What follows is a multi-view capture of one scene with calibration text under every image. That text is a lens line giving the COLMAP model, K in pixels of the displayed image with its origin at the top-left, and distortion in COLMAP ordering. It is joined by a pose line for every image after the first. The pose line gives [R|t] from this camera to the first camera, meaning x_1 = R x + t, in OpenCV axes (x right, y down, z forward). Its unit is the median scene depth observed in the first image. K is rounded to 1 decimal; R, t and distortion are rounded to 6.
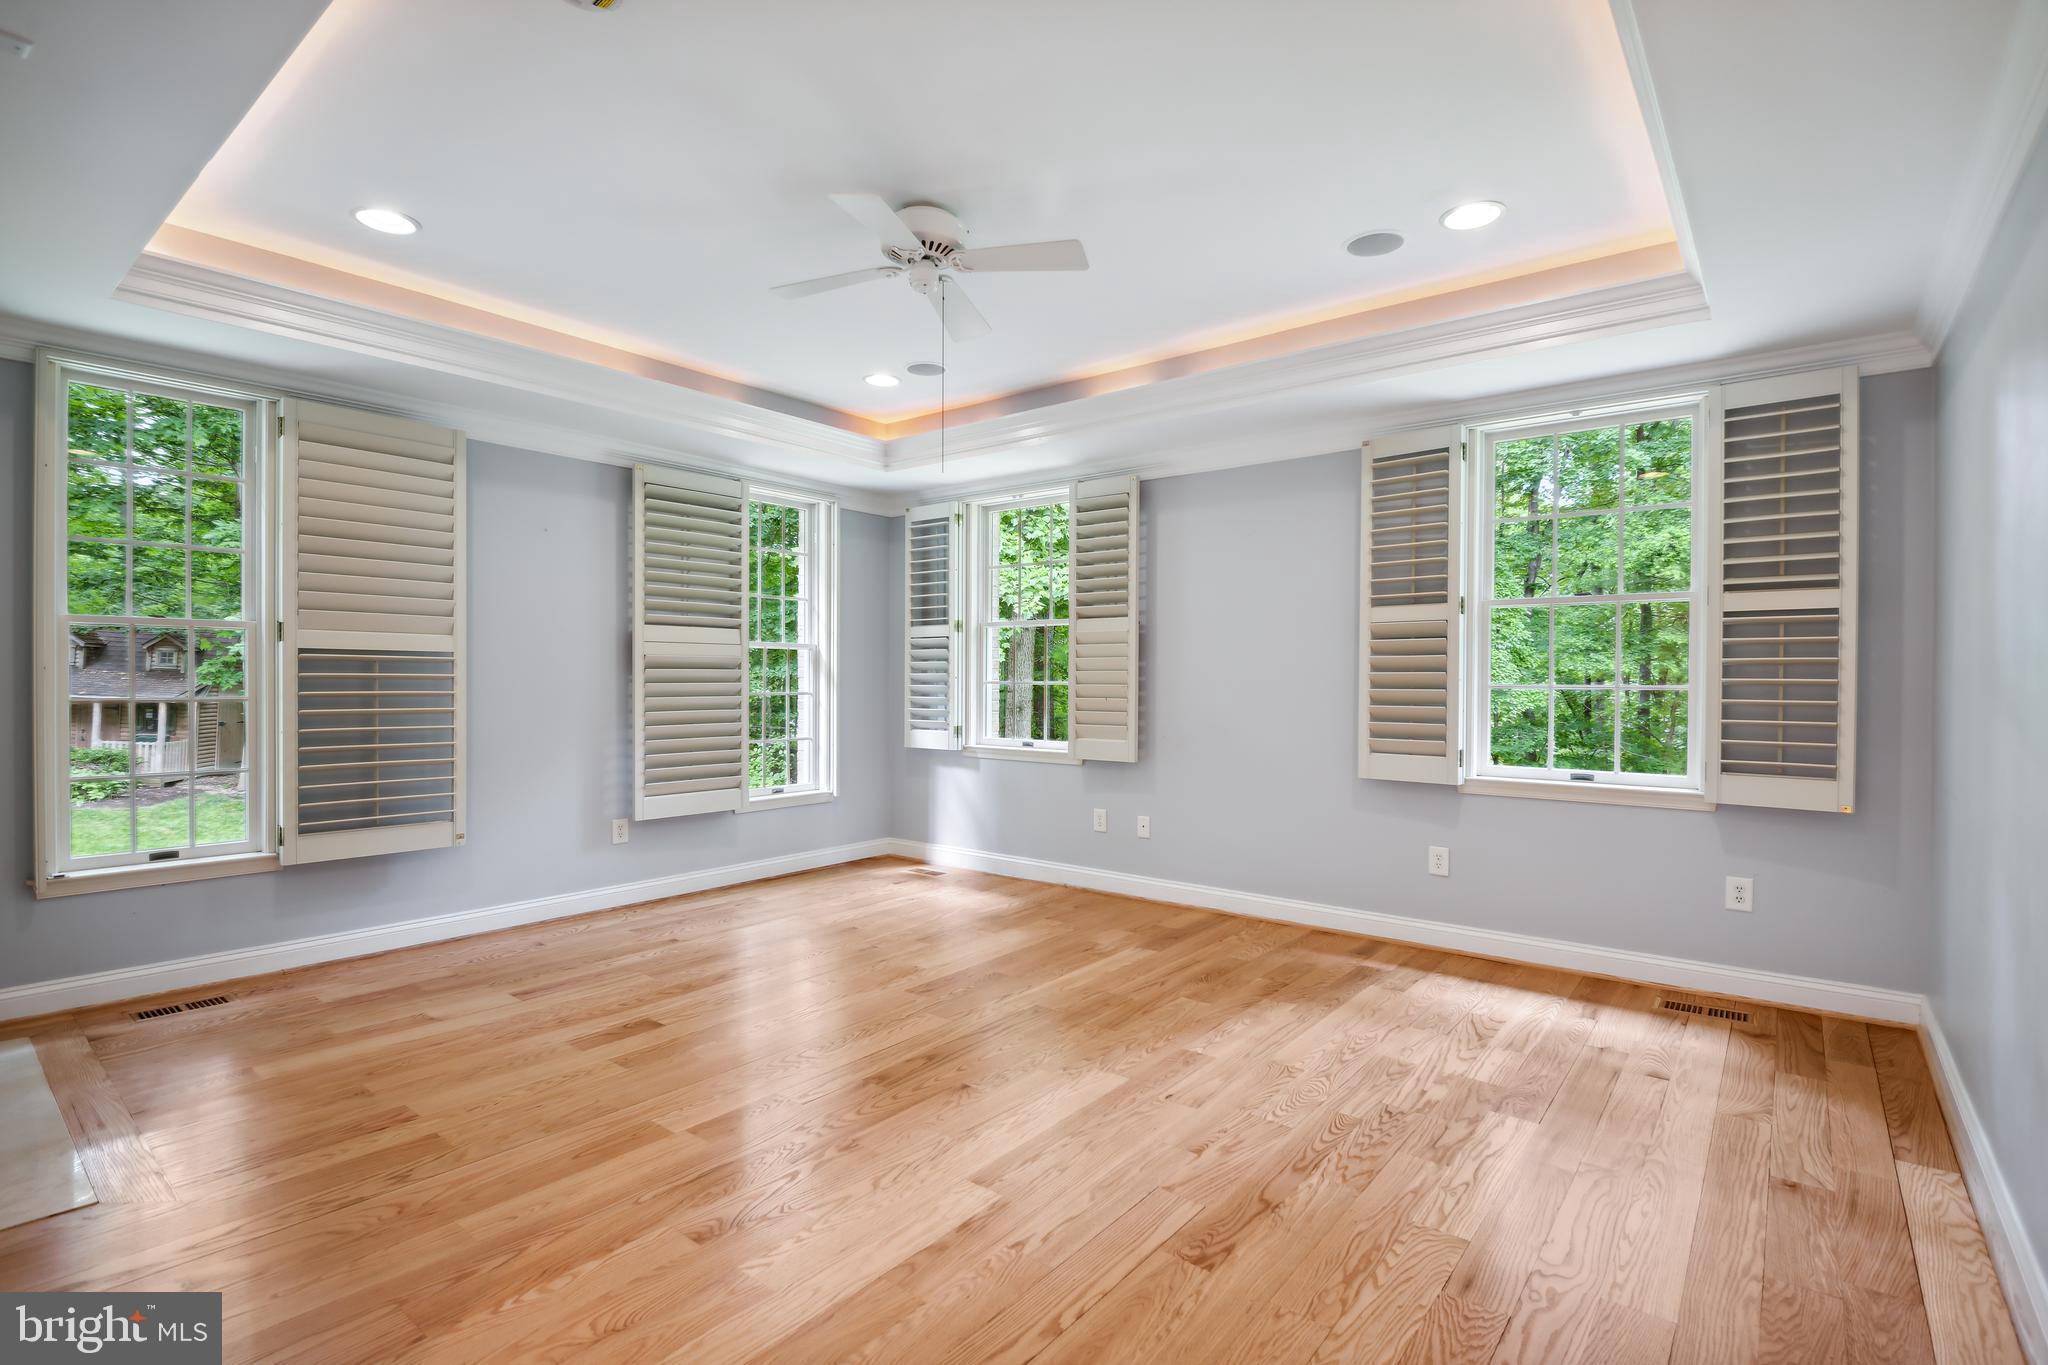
lens RADIAL K [[961.8, 0, 1016.3], [0, 961.8, 687.4], [0, 0, 1]] dist [0.000253, -0.018237]
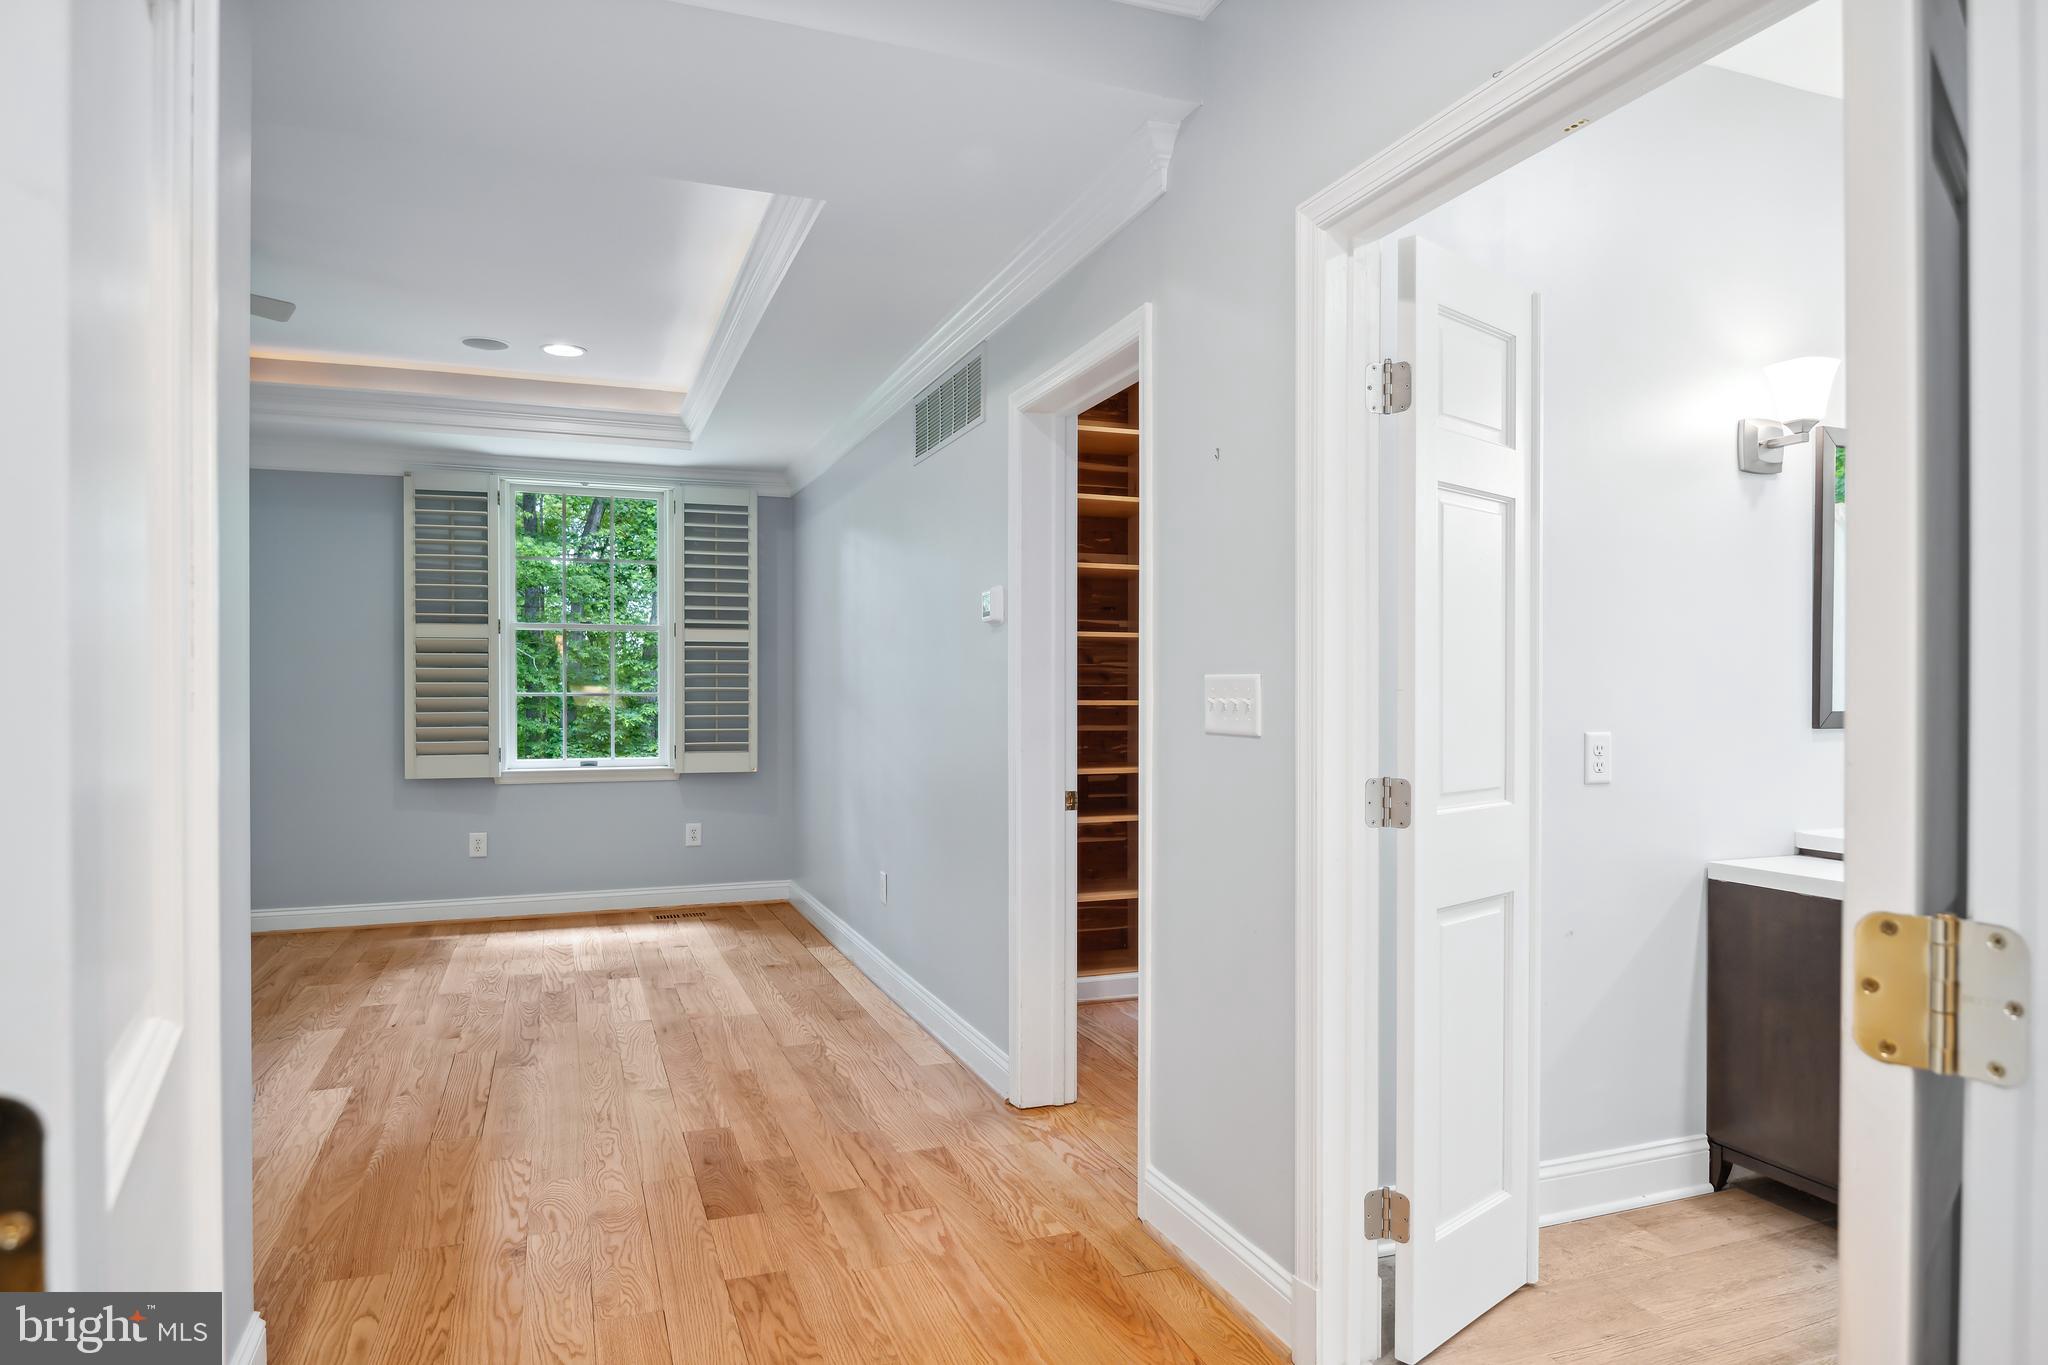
lens RADIAL K [[1203.4, 0, 1027.0], [0, 1203.4, 610.8], [0, 0, 1]] dist [0.032795, -0.002060]
pose [[0.494417, 0.056834, 0.867365, -0.614295], [0.012233, 0.997306, -0.072322, 0.013907], [-0.869139, 0.046368, 0.492390, -0.371761]]
